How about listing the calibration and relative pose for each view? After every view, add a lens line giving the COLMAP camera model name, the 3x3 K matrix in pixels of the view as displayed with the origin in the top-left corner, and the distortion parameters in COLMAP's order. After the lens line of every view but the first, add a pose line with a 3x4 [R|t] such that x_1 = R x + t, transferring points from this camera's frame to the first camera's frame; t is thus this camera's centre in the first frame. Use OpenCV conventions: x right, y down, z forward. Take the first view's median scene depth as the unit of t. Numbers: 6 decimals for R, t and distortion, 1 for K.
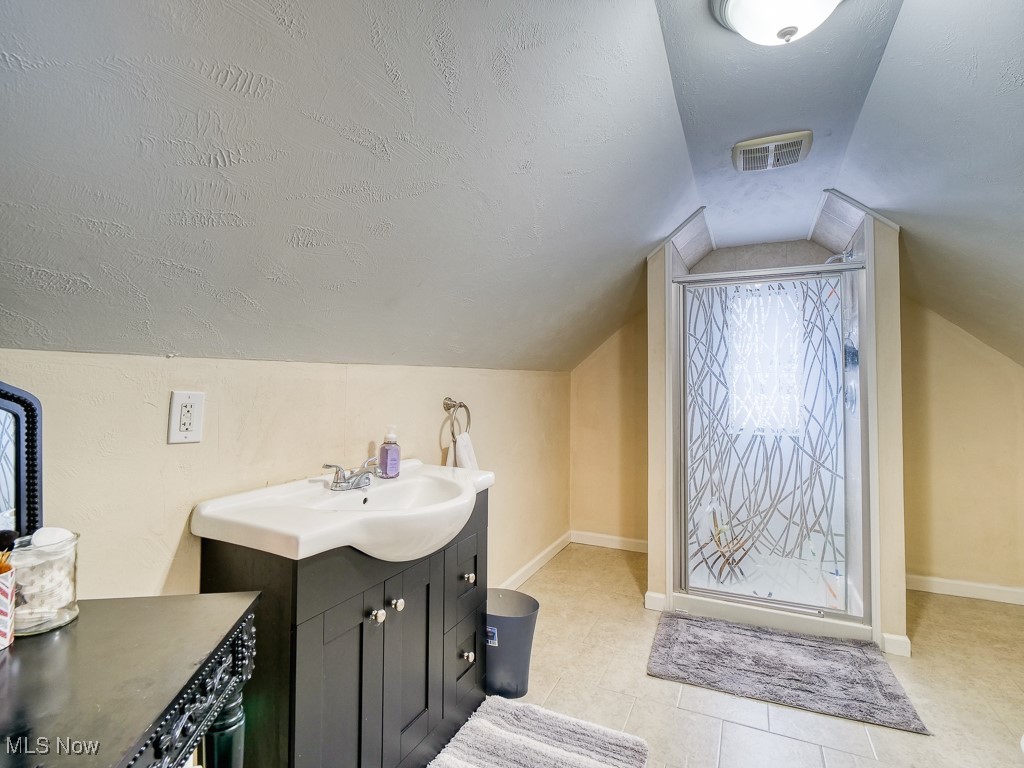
lens RADIAL K [[504.0, 0, 508.6], [0, 504.0, 371.3], [0, 0, 1]] dist [-0.012354, -0.000911]
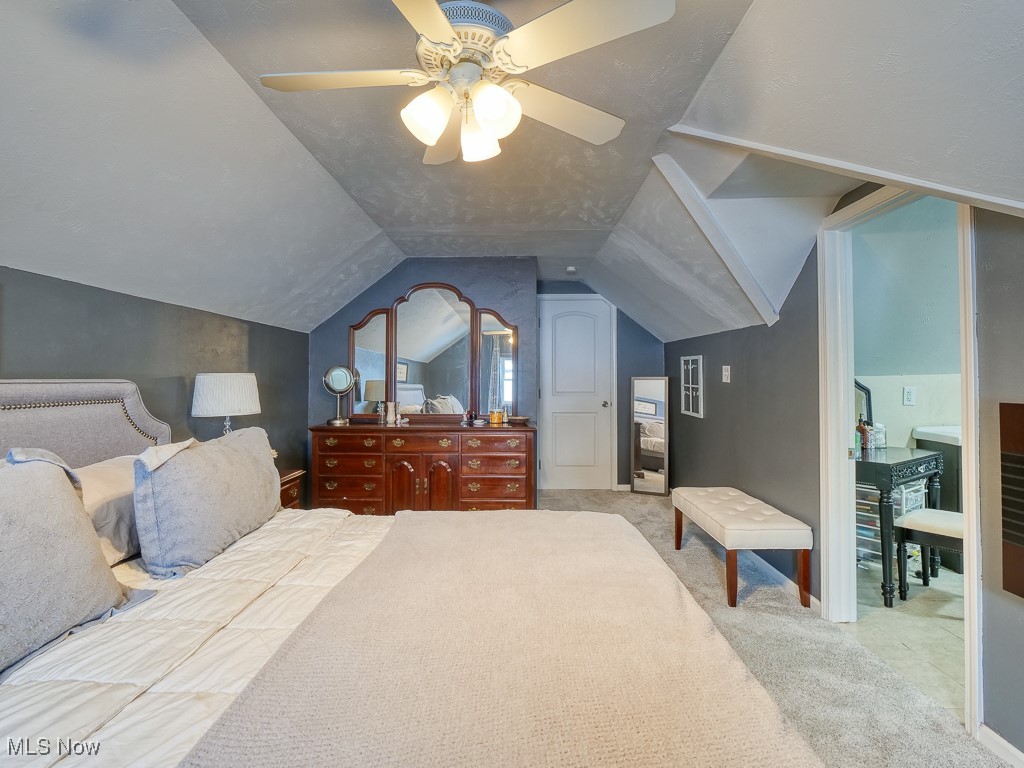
lens RADIAL K [[504.0, 0, 510.1], [0, 504.0, 375.6], [0, 0, 1]] dist [-0.012354, -0.000911]
pose [[0.422008, -0.013747, -0.906488, 0.449399], [0.033836, 0.999427, 0.000596, -0.047524], [0.905961, -0.030924, 0.422231, -1.038234]]
